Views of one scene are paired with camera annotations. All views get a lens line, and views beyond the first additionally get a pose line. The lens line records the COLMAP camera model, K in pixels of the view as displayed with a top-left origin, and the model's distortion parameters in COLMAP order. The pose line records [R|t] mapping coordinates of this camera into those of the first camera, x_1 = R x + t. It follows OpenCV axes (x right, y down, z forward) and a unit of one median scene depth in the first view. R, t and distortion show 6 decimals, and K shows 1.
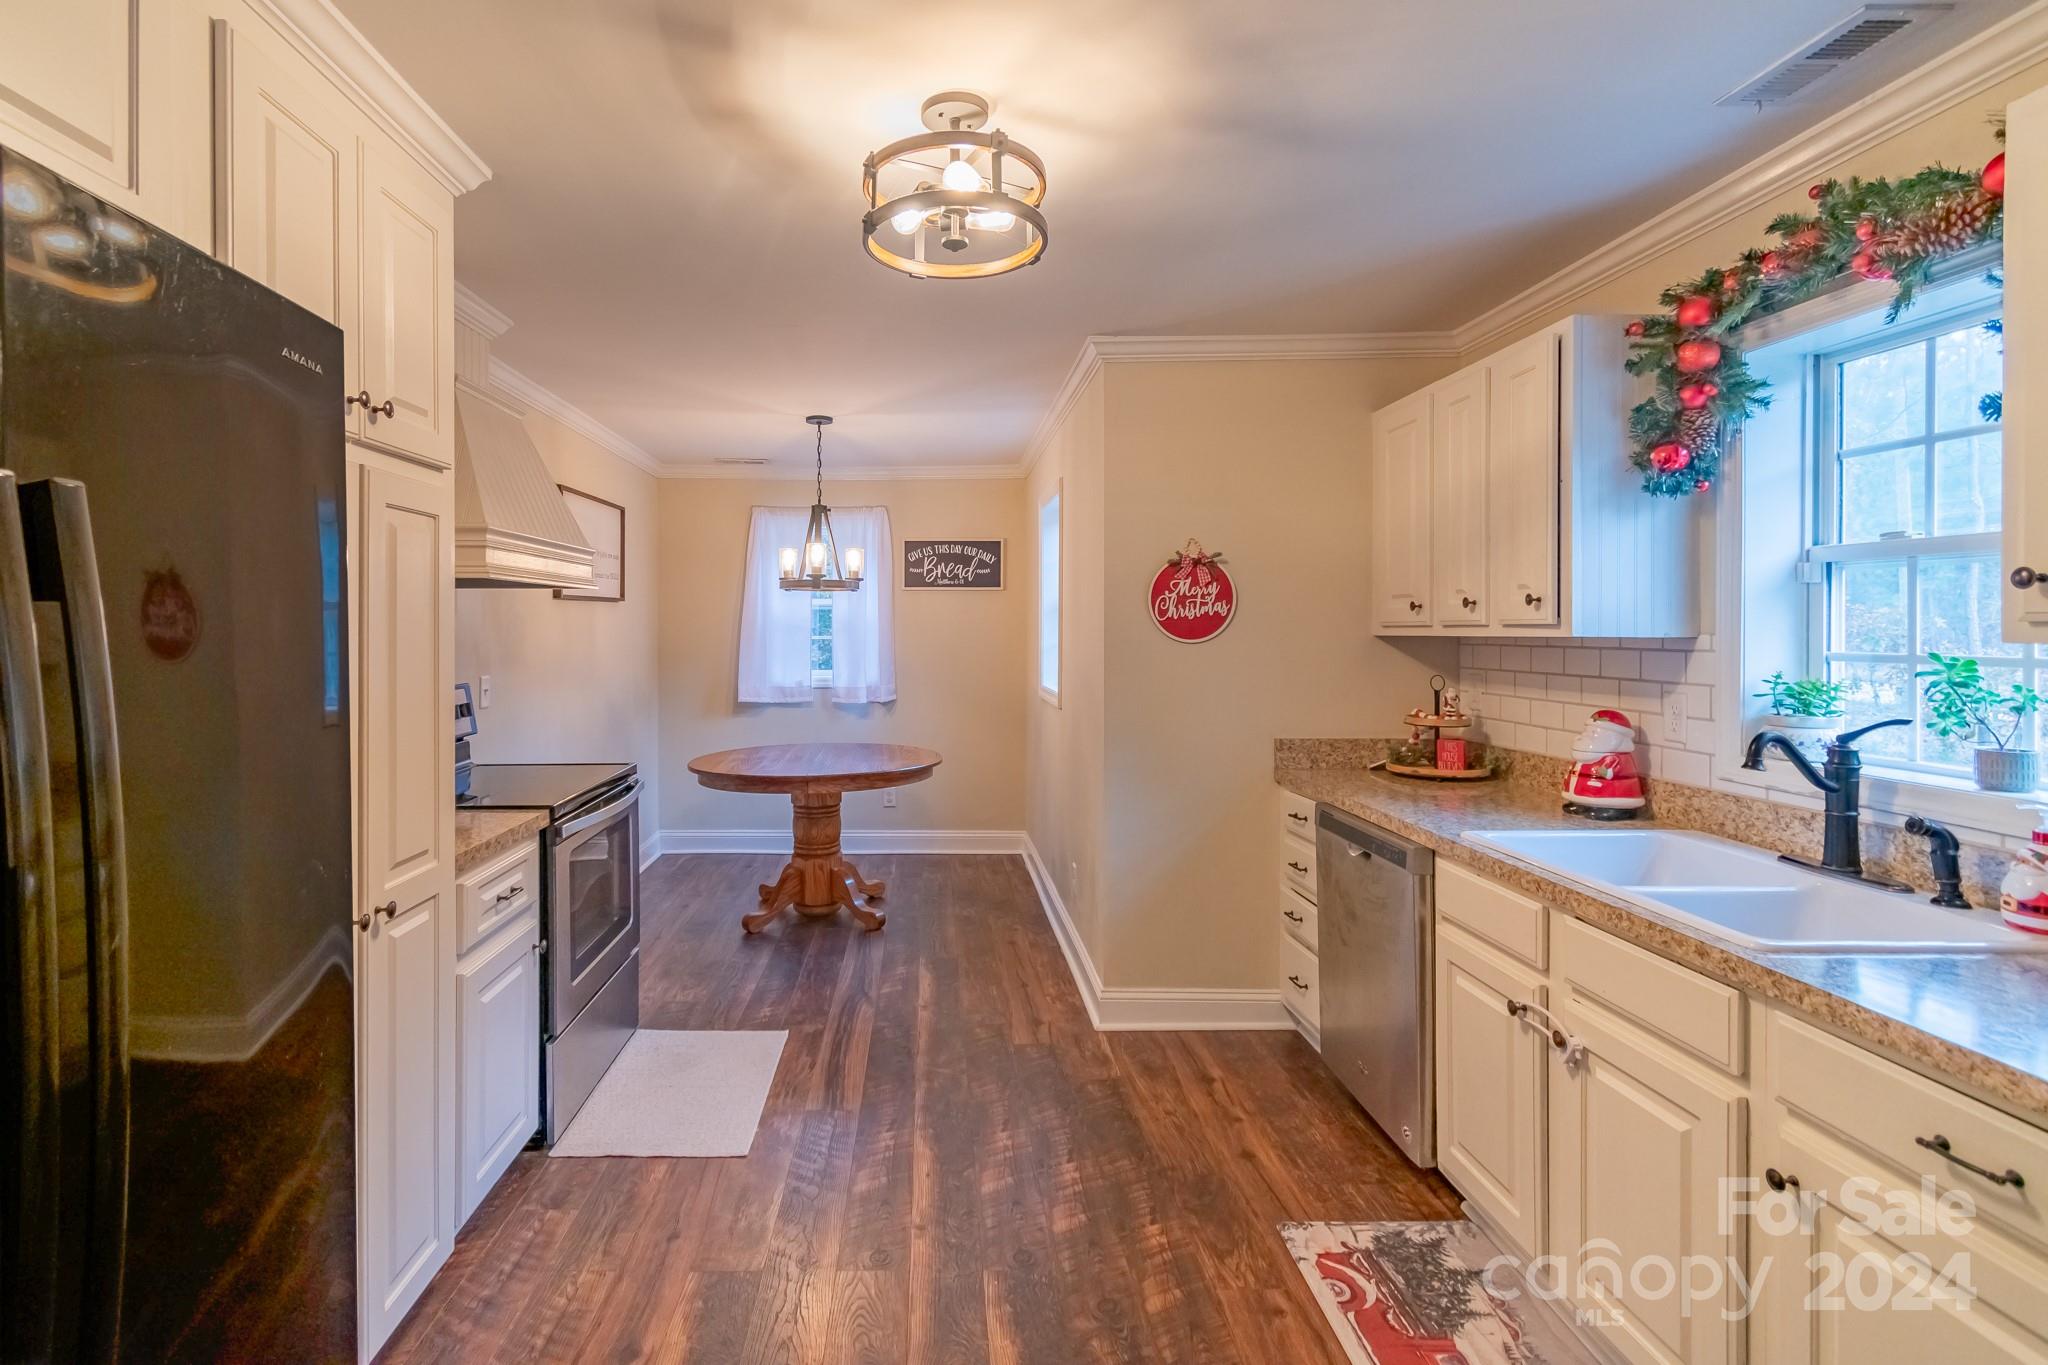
lens RADIAL K [[973.9, 0, 918.5], [0, 973.9, 624.1], [0, 0, 1]] dist [-0.000203, -0.000608]
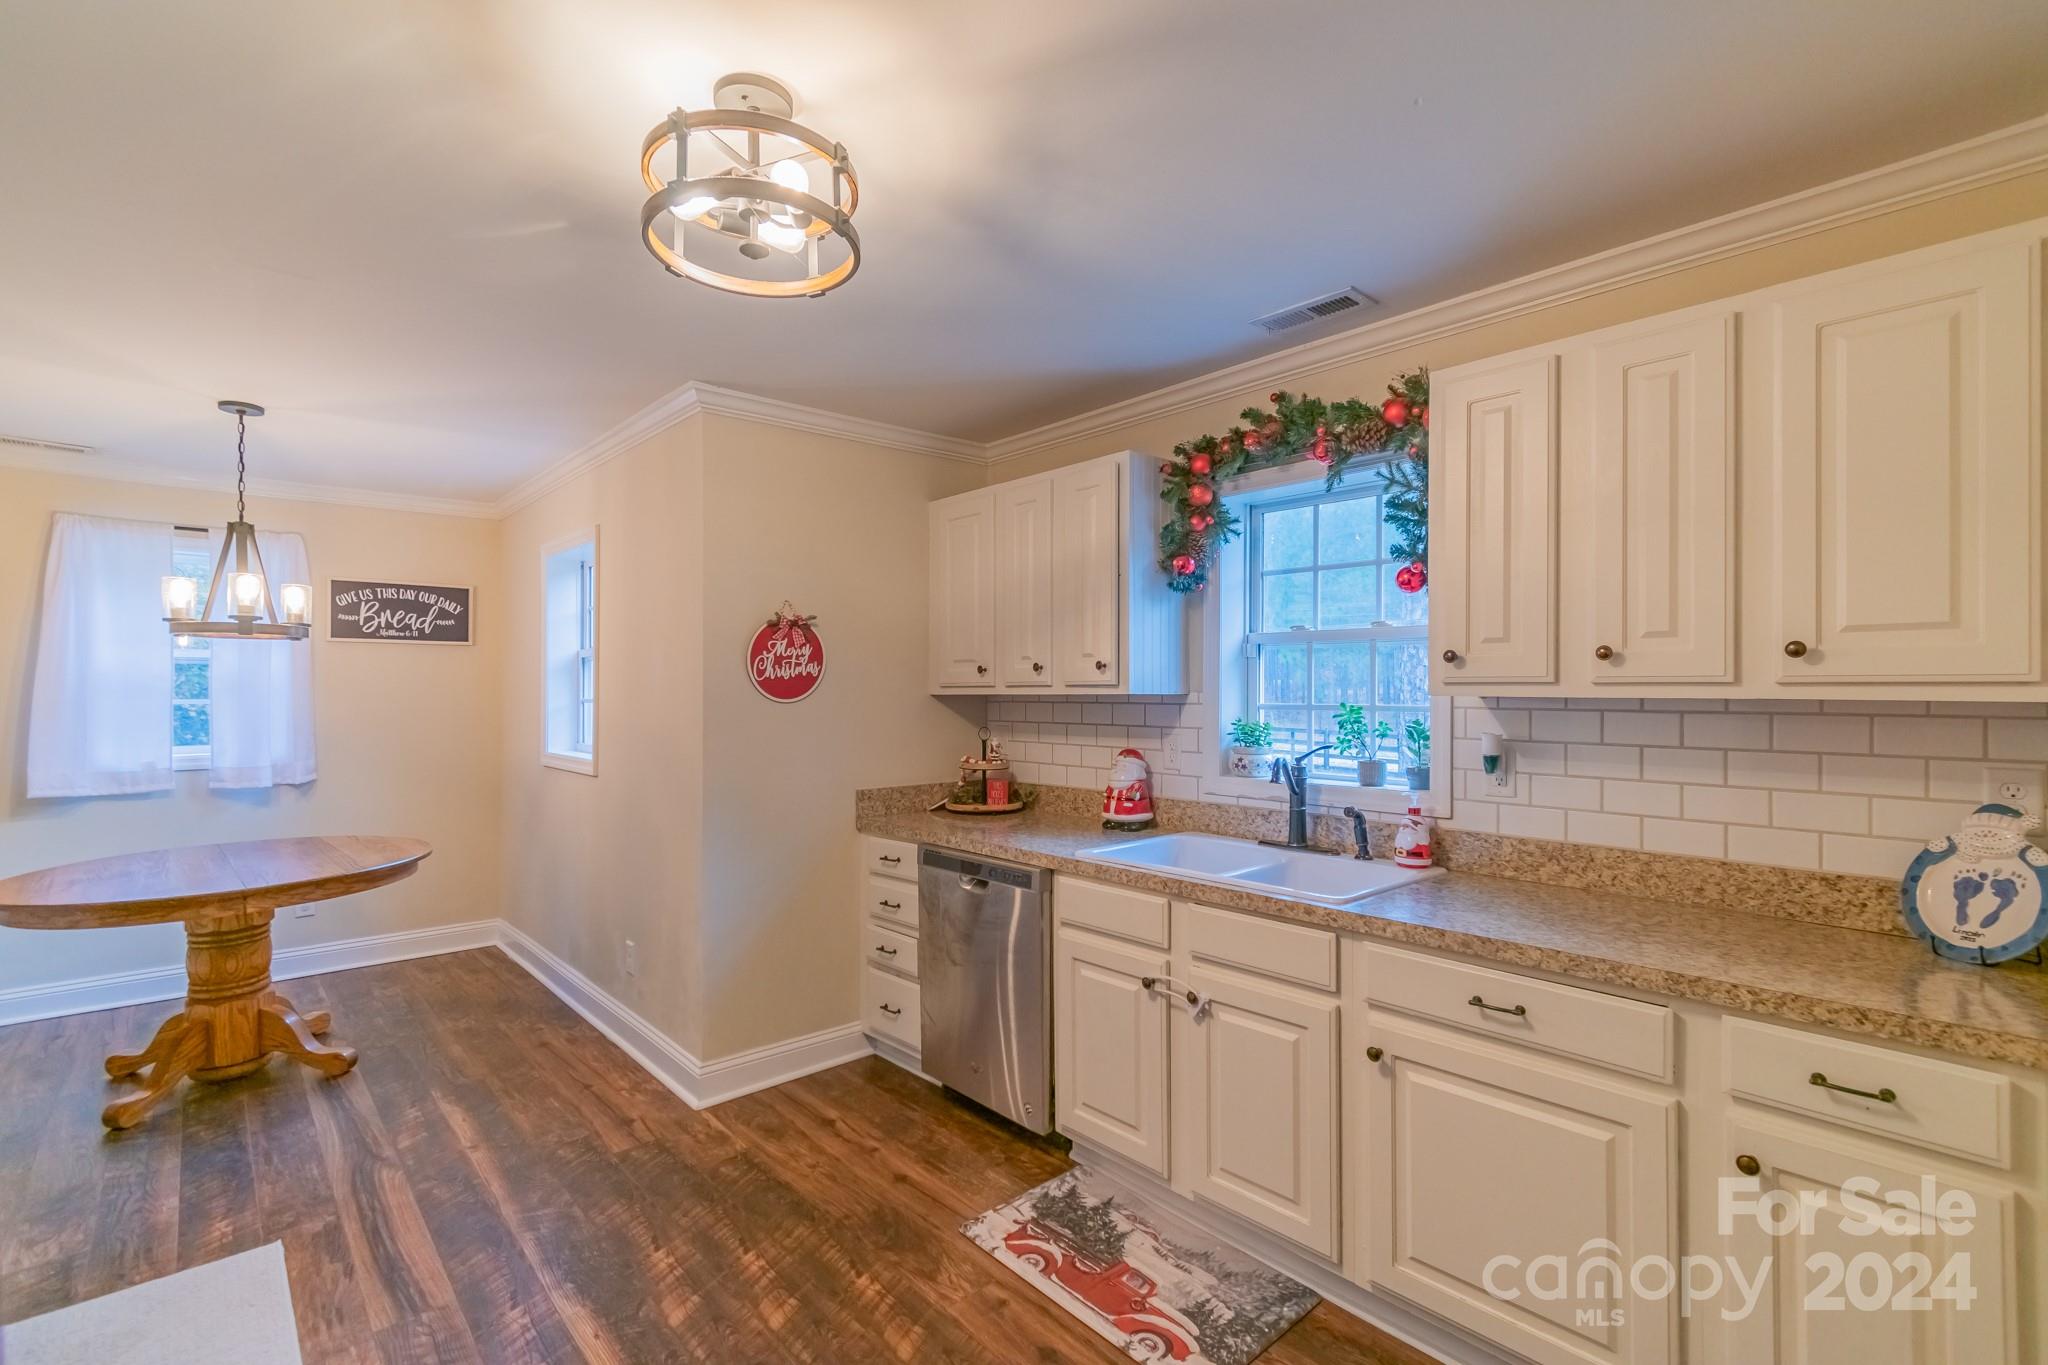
lens RADIAL K [[918.9, 0, 1008.6], [0, 918.9, 684.7], [0, 0, 1]] dist [0.002598, -0.000959]
pose [[0.744127, 0.003148, 0.668031, -0.204402], [-0.002022, 0.999995, -0.002460, 0.002534], [-0.668035, 0.000480, 0.744130, 0.133543]]
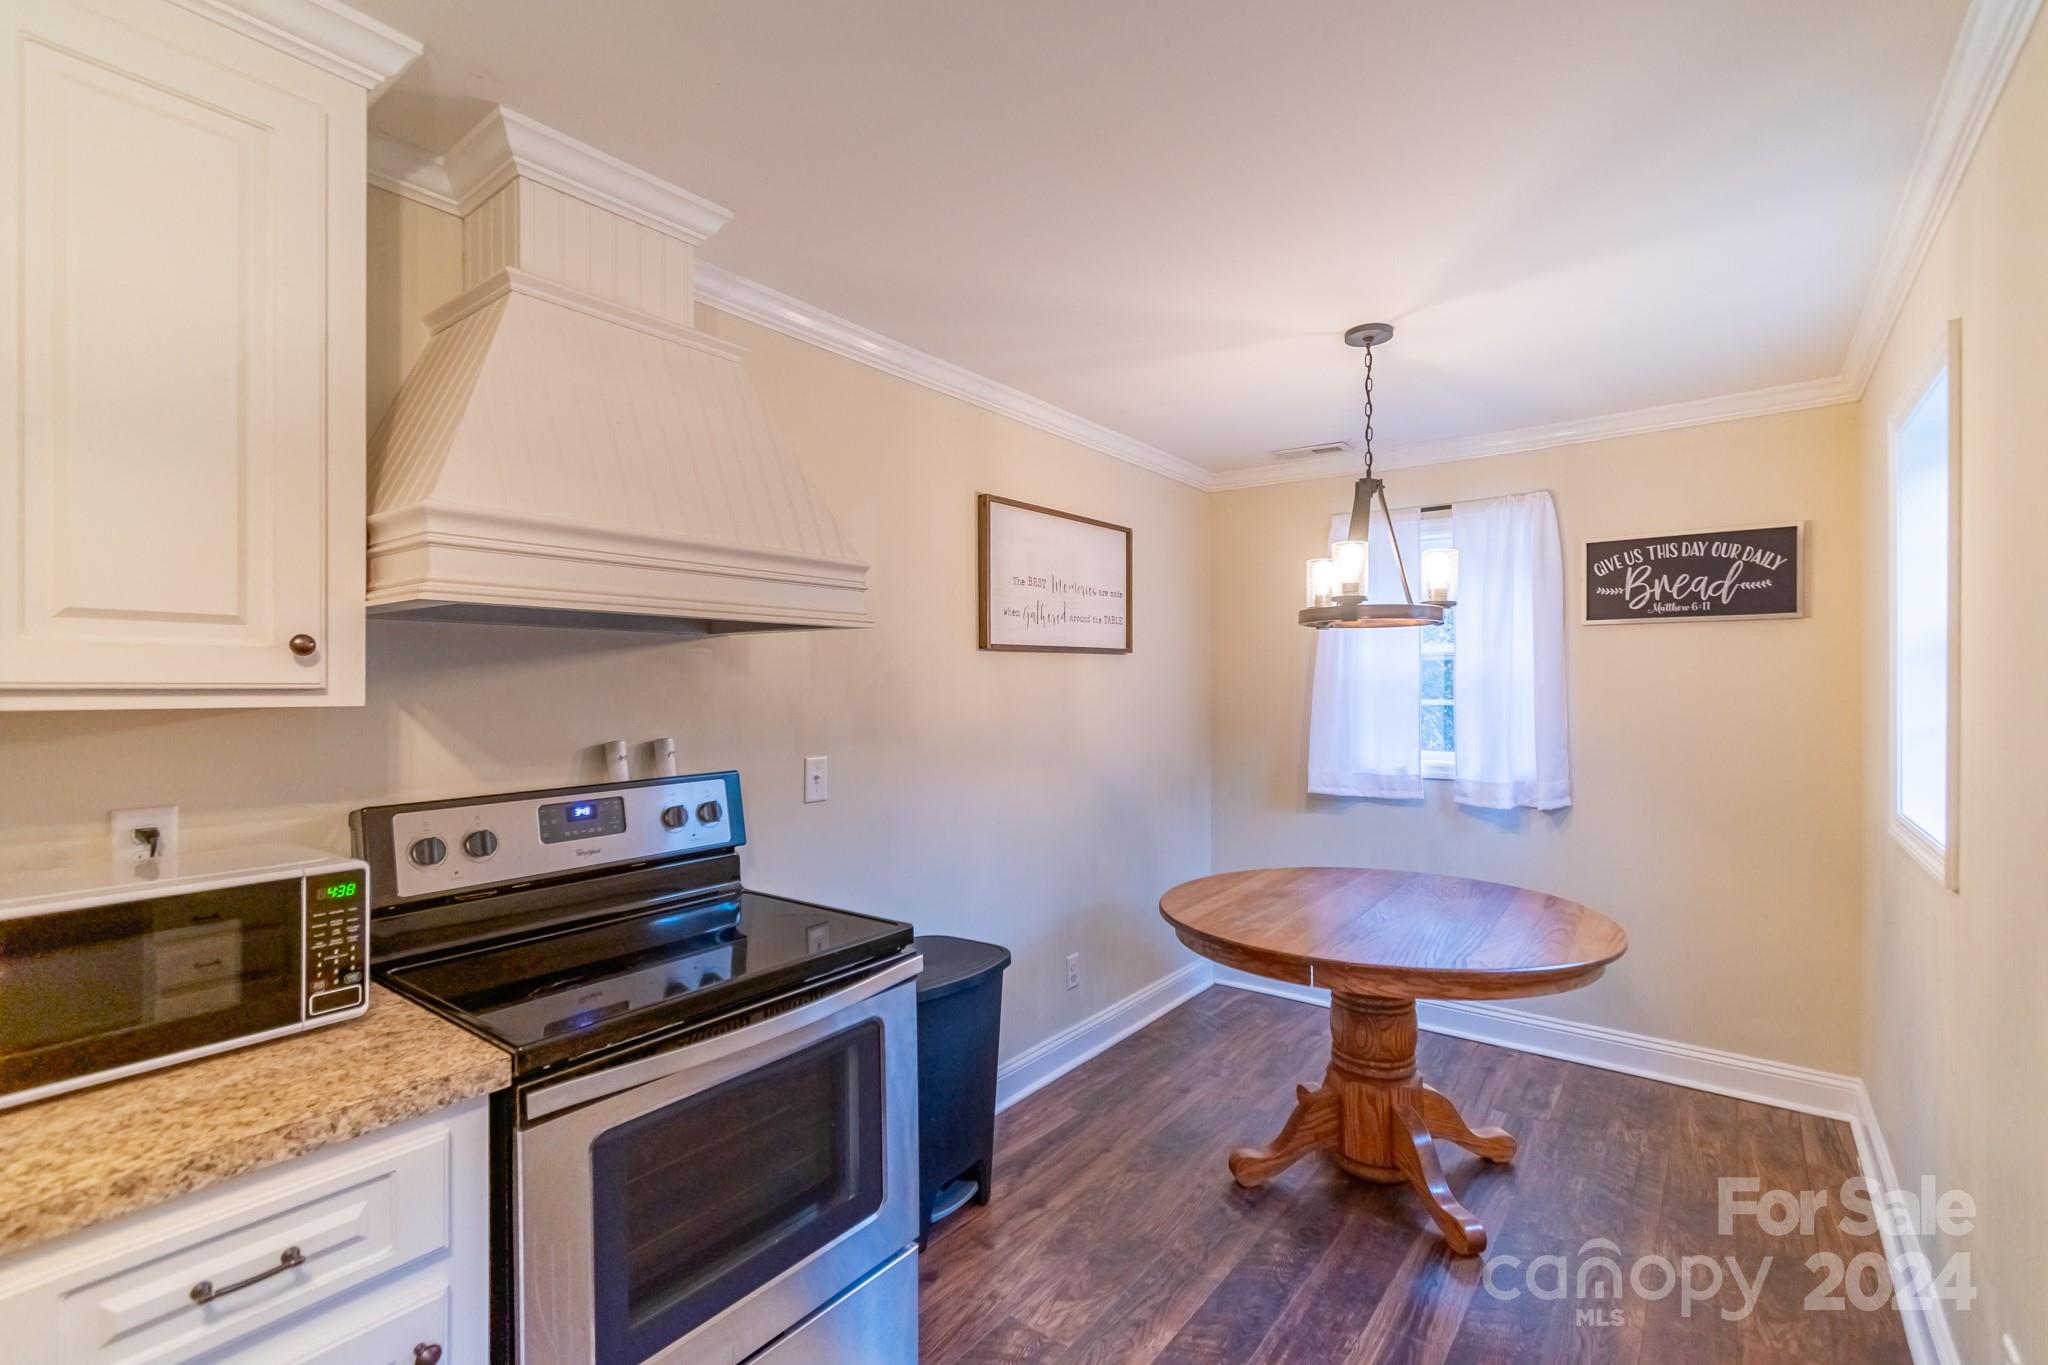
lens RADIAL K [[918.9, 0, 1008.6], [0, 918.9, 684.7], [0, 0, 1]] dist [0.002598, -0.000959]
pose [[0.791886, -0.001440, -0.610667, 0.097567], [0.003789, 0.999990, 0.002555, -0.002156], [0.610657, -0.004338, 0.791884, 0.653112]]
